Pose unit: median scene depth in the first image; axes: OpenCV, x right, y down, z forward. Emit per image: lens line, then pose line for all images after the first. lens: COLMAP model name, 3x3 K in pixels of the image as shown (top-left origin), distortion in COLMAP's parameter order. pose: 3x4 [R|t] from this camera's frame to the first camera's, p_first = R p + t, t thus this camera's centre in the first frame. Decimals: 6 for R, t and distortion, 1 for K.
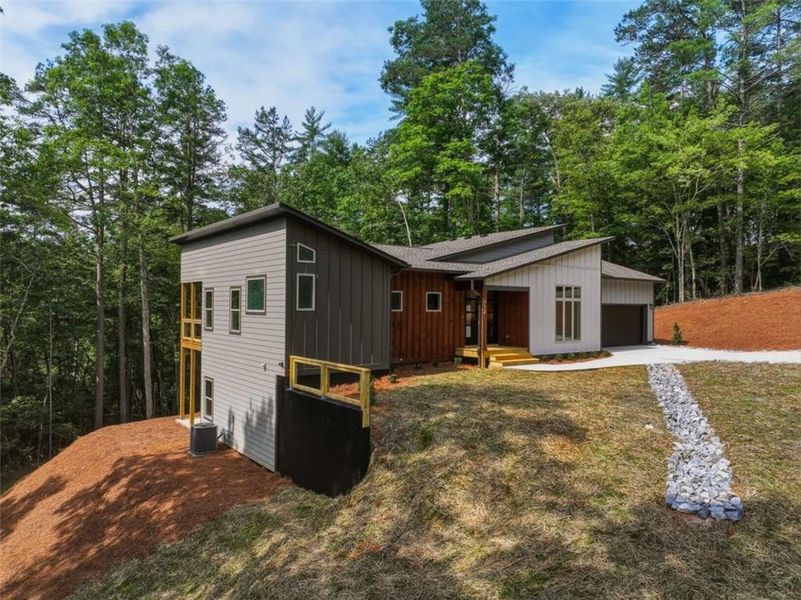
lens RADIAL K [[569.4, 0, 402.4], [0, 569.4, 302.1], [0, 0, 1]] dist [0.002697, 0.002433]
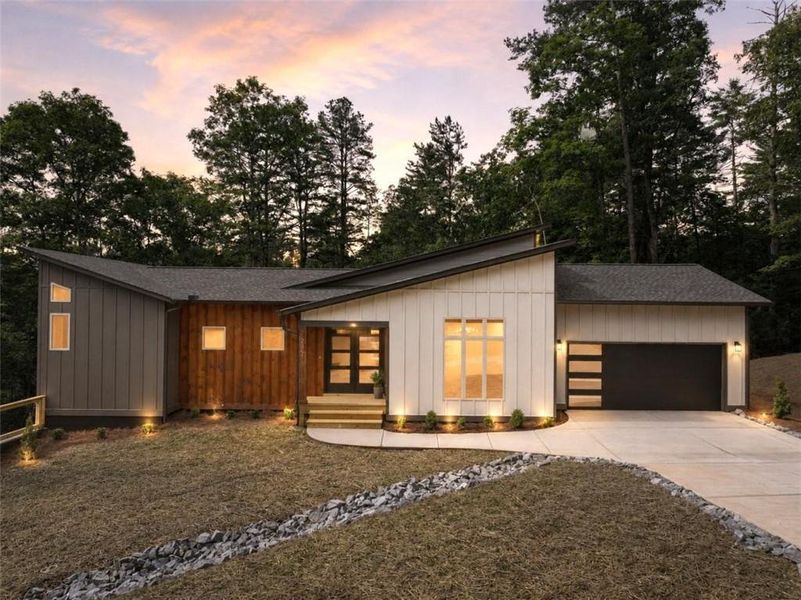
lens RADIAL K [[569.4, 0, 402.4], [0, 569.4, 302.1], [0, 0, 1]] dist [0.002697, 0.002433]
pose [[0.798453, -0.006536, -0.602021, 0.638003], [0.003006, 0.999972, -0.006870, -0.043102], [0.602049, 0.003676, 0.798451, 0.395614]]
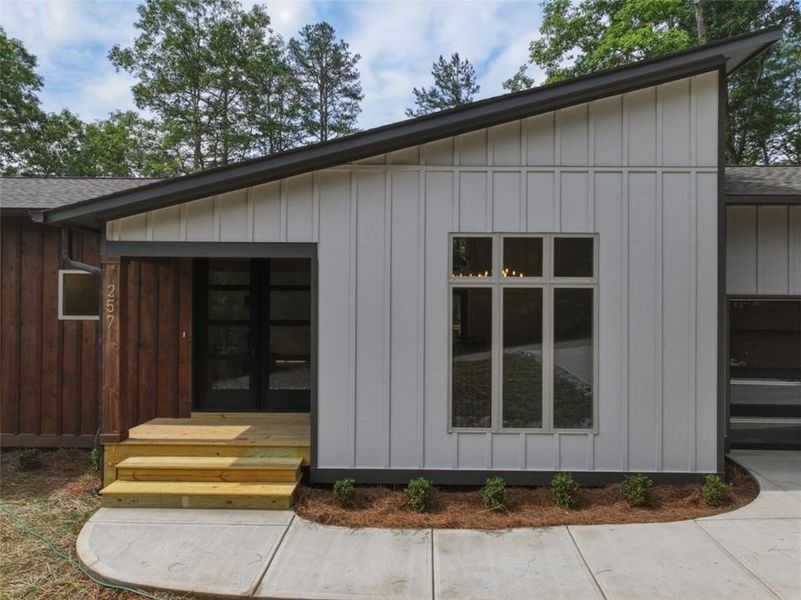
lens RADIAL K [[569.4, 0, 402.4], [0, 569.4, 302.1], [0, 0, 1]] dist [0.002697, 0.002433]
pose [[0.791023, -0.007403, -0.611742, 0.418828], [0.004564, 0.999970, -0.006199, 0.007311], [0.611770, 0.002112, 0.791033, 0.735952]]
